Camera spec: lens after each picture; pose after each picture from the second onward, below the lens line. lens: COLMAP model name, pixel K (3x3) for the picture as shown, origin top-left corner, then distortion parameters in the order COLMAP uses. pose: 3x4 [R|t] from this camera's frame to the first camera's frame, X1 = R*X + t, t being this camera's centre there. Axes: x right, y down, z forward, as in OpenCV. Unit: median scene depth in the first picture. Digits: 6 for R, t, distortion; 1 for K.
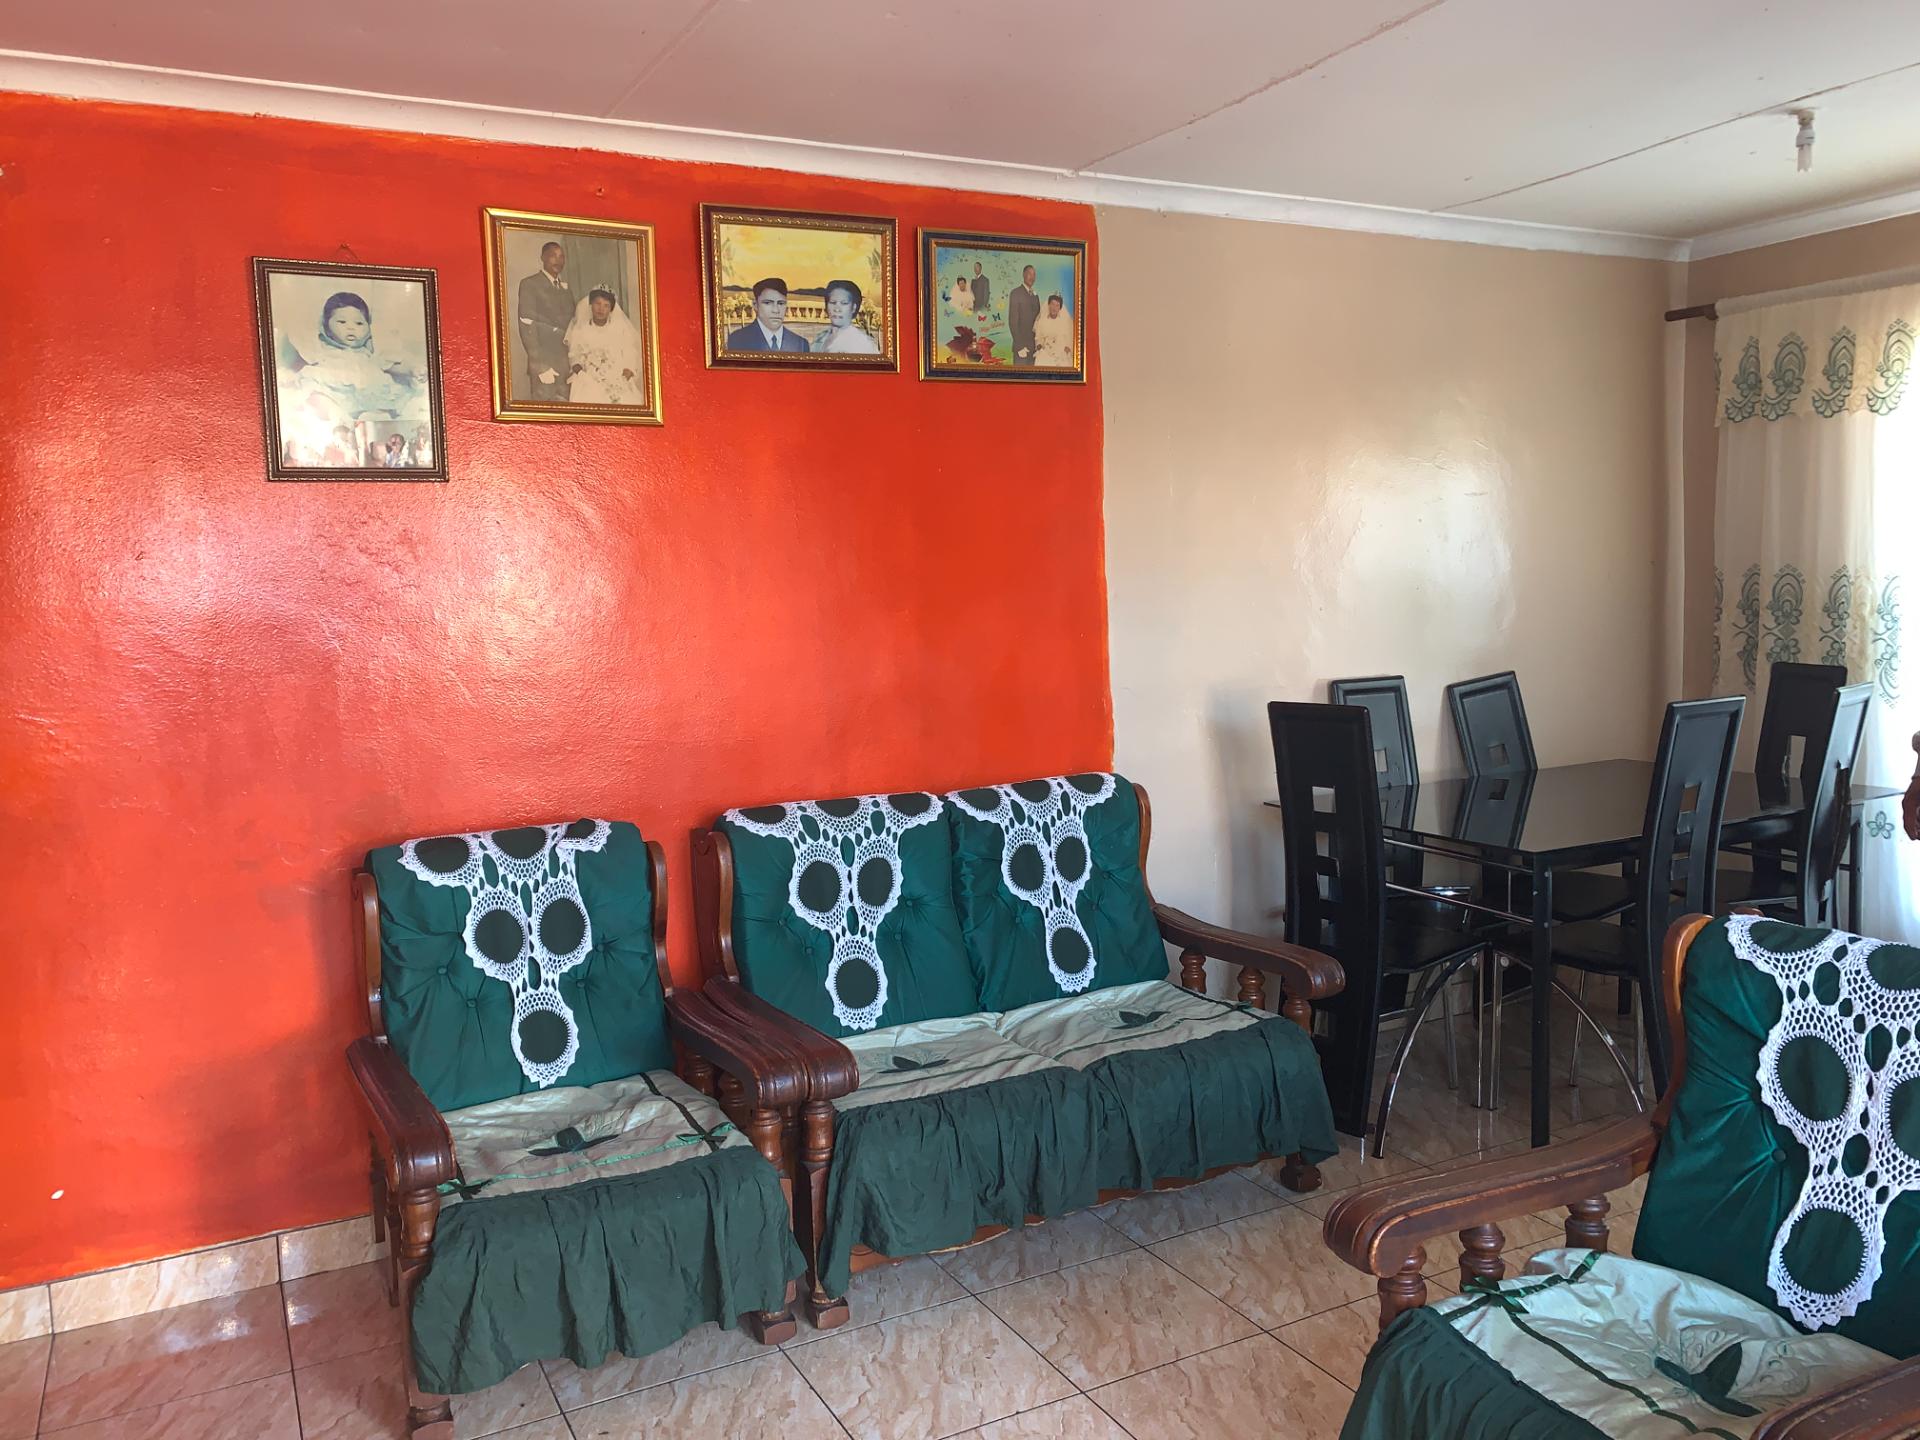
lens RADIAL K [[1472.0, 0, 953.8], [0, 1472.0, 720.3], [0, 0, 1]] dist [0.036526, -0.042281]
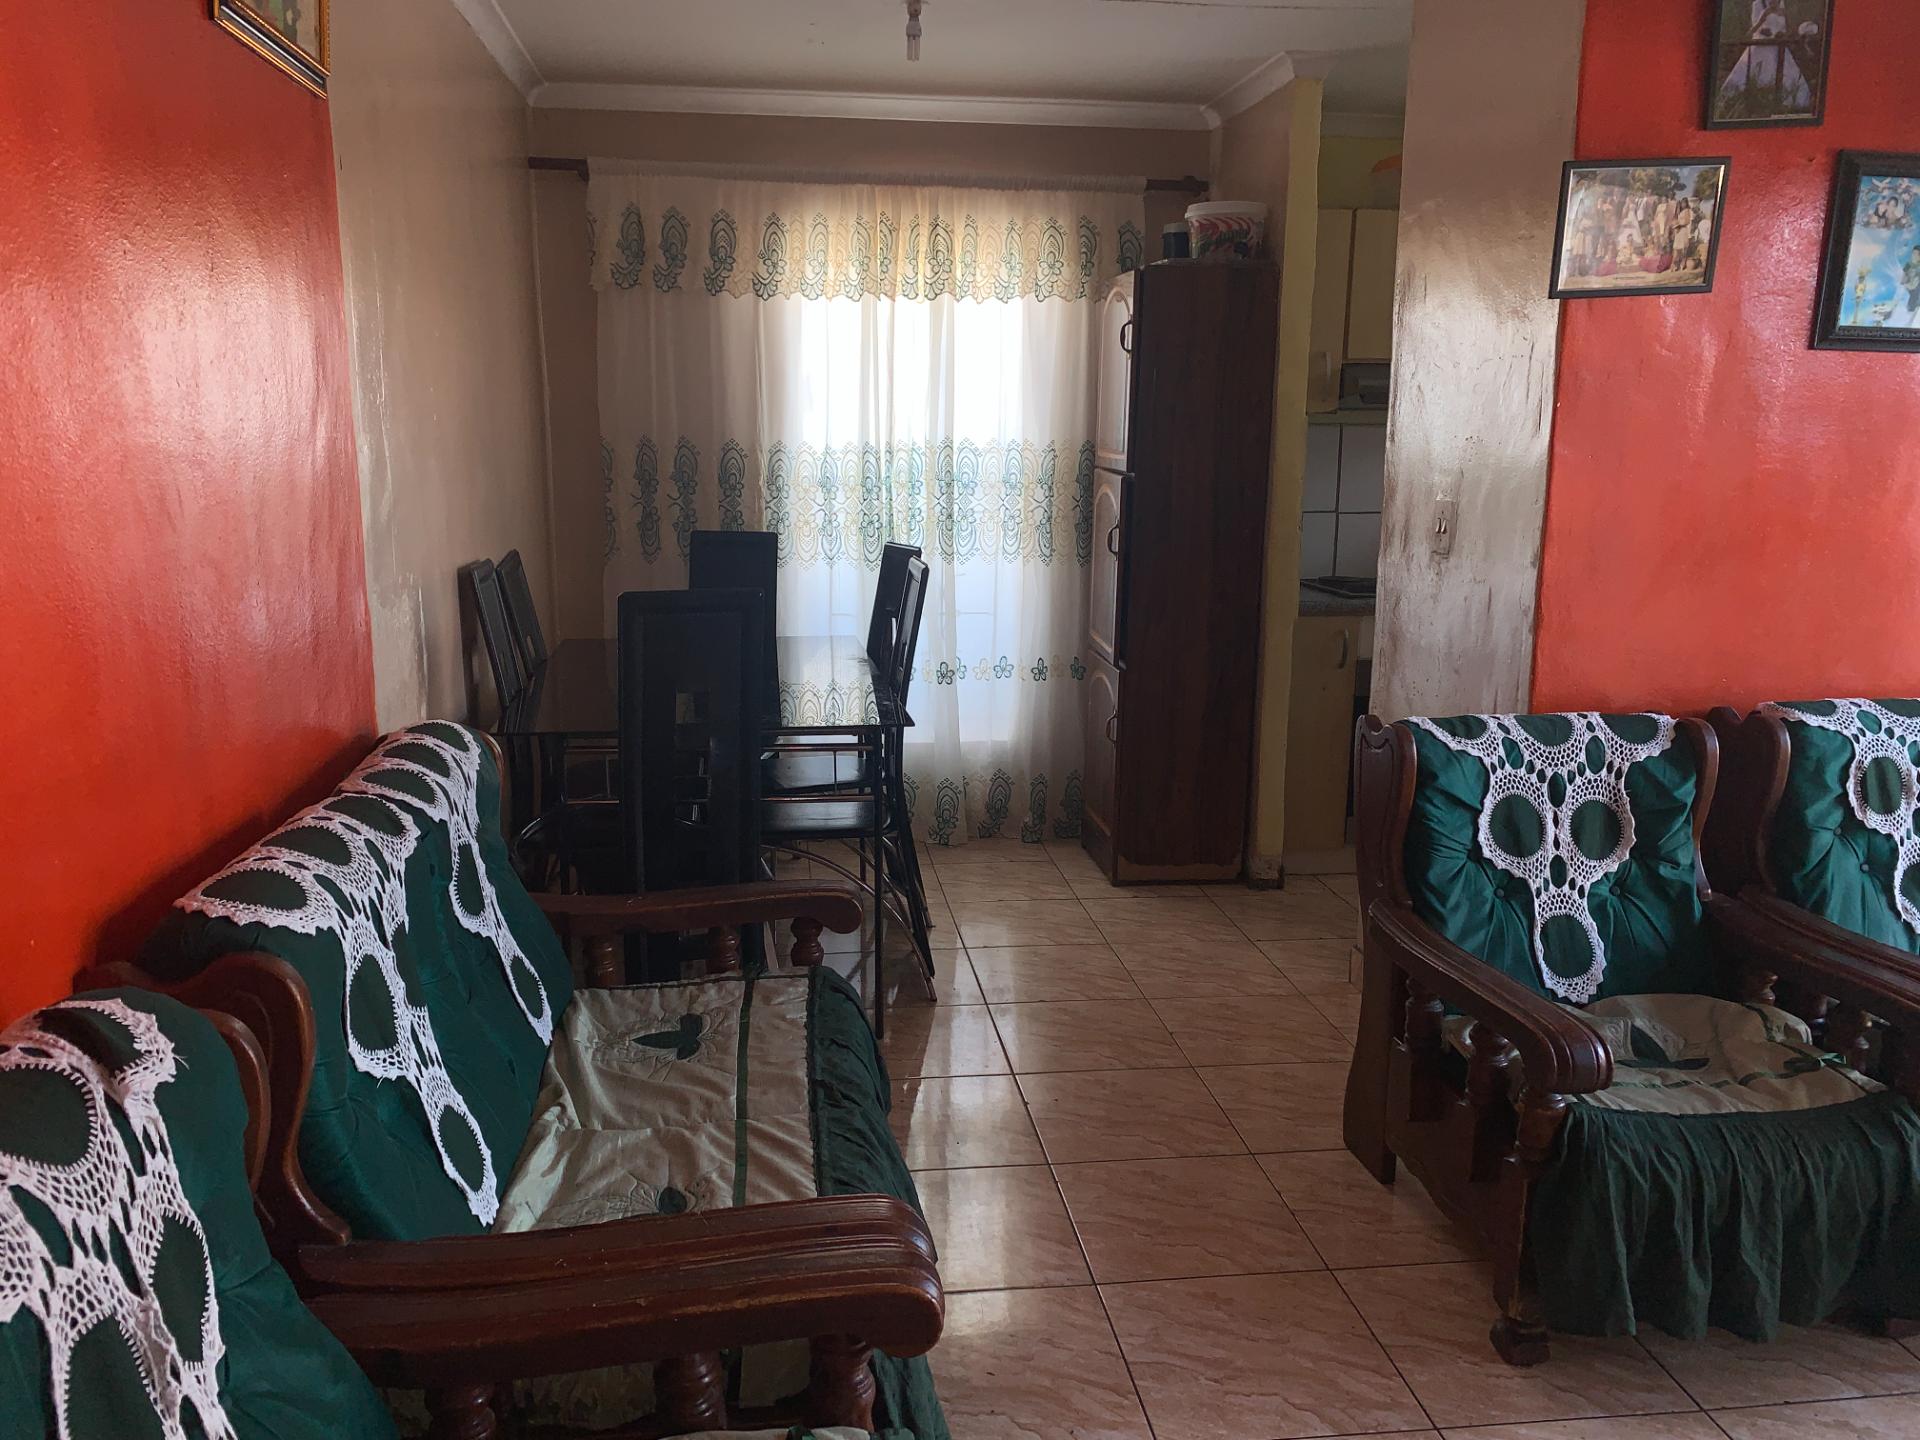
lens RADIAL K [[1472.0, 0, 958.9], [0, 1472.0, 721.0], [0, 0, 1]] dist [0.036526, -0.042281]
pose [[0.343375, -0.147119, 0.927604, -0.527497], [0.077502, 0.988725, 0.128124, -0.037022], [-0.935995, 0.027896, 0.350906, 0.675745]]
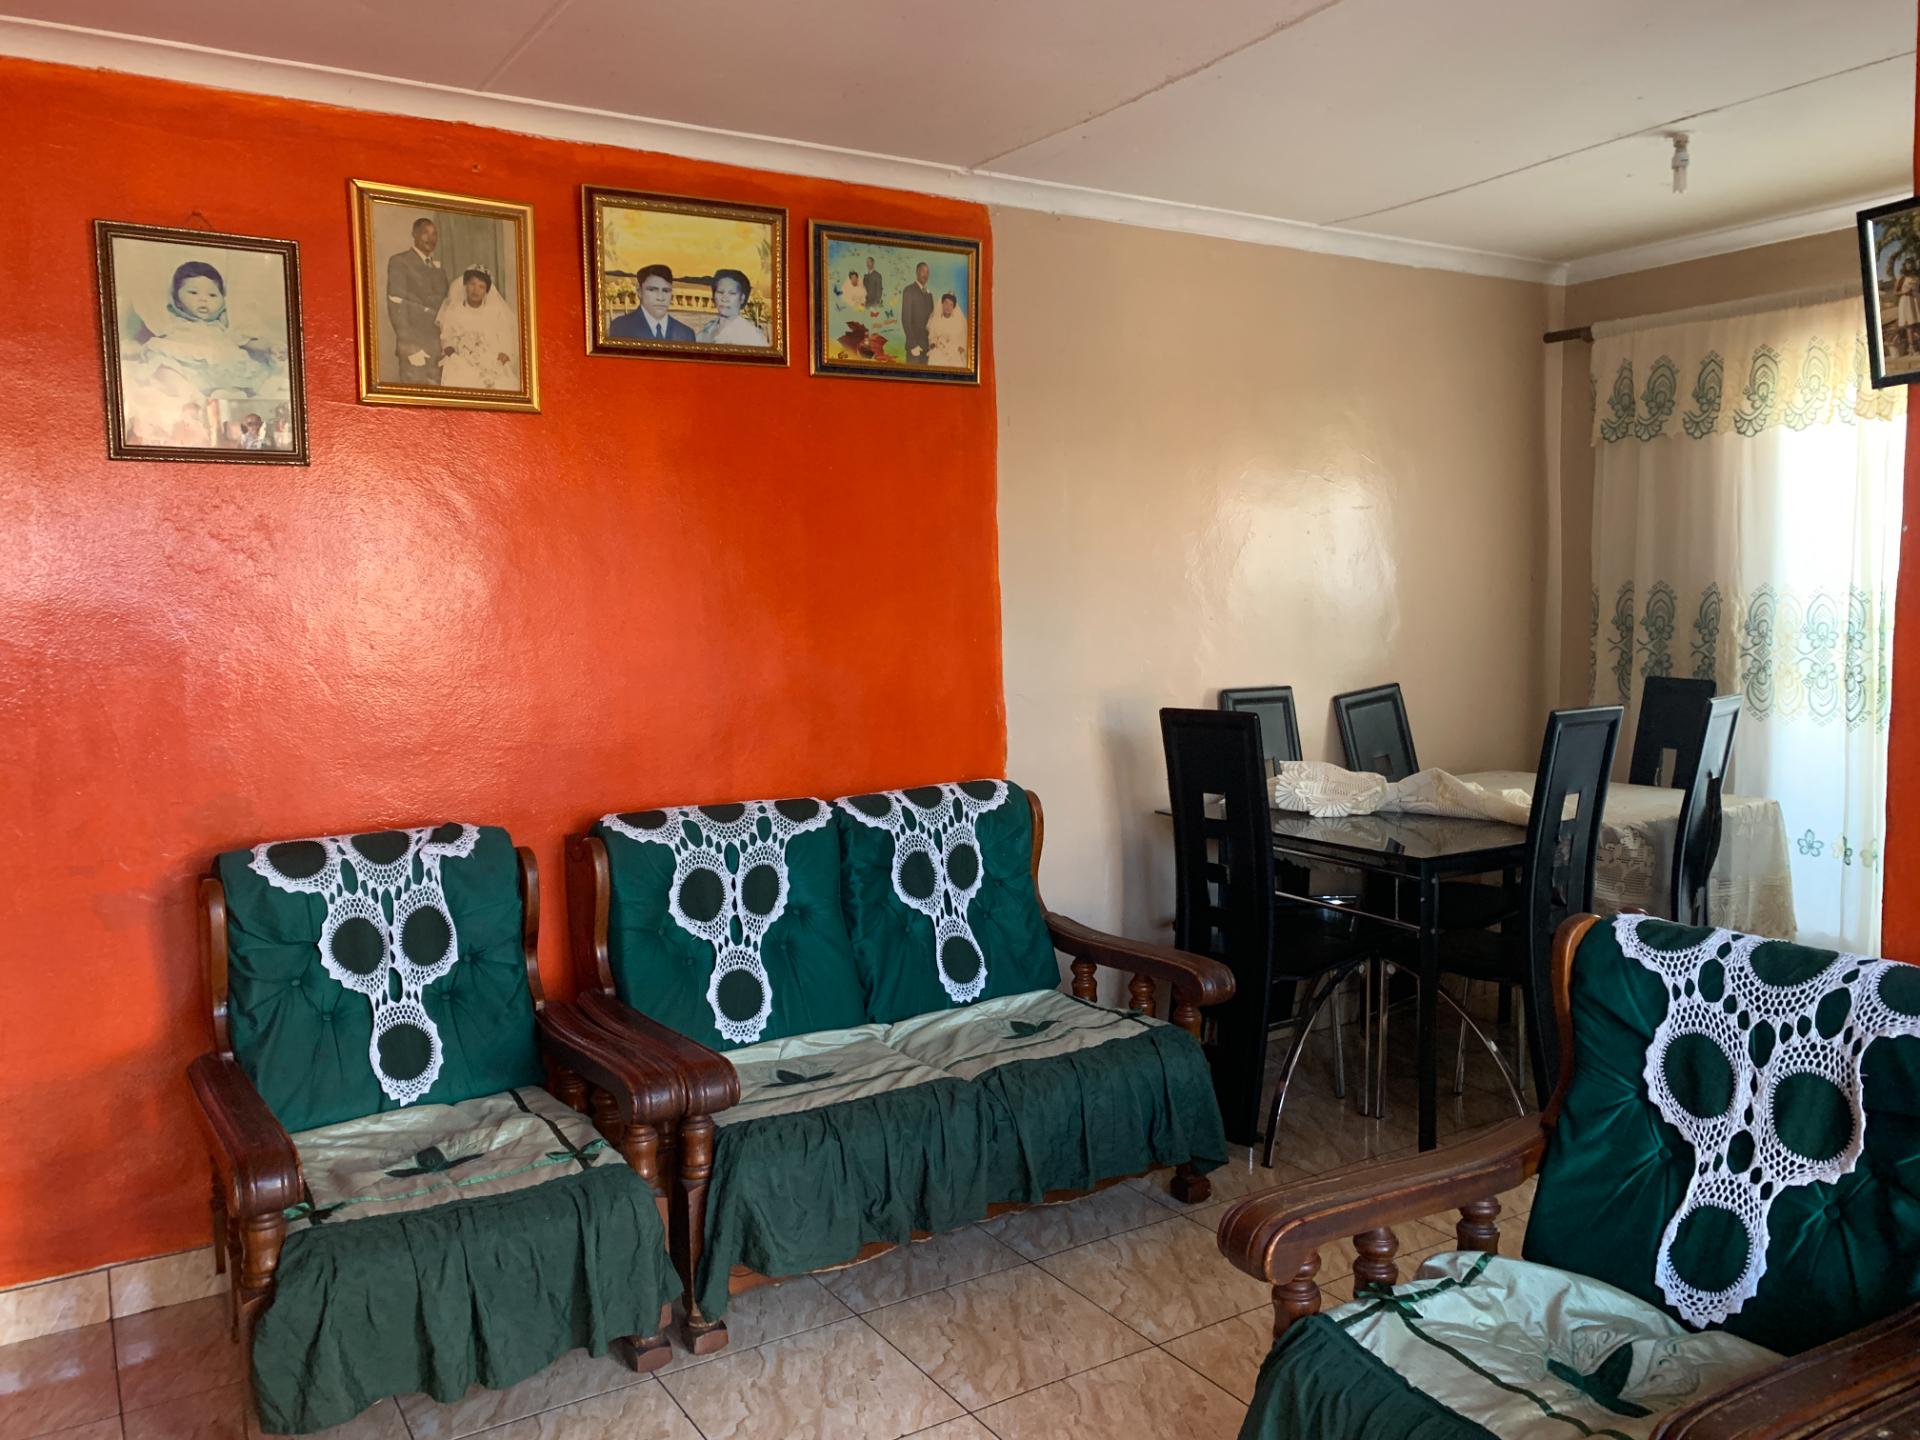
lens RADIAL K [[1472.0, 0, 958.2], [0, 1472.0, 722.2], [0, 0, 1]] dist [0.036526, -0.042281]
pose [[0.997031, 0.007158, 0.076662, 0.001446], [-0.006188, 0.999898, -0.012872, 0.012606], [-0.076747, 0.012360, 0.996974, 0.025061]]
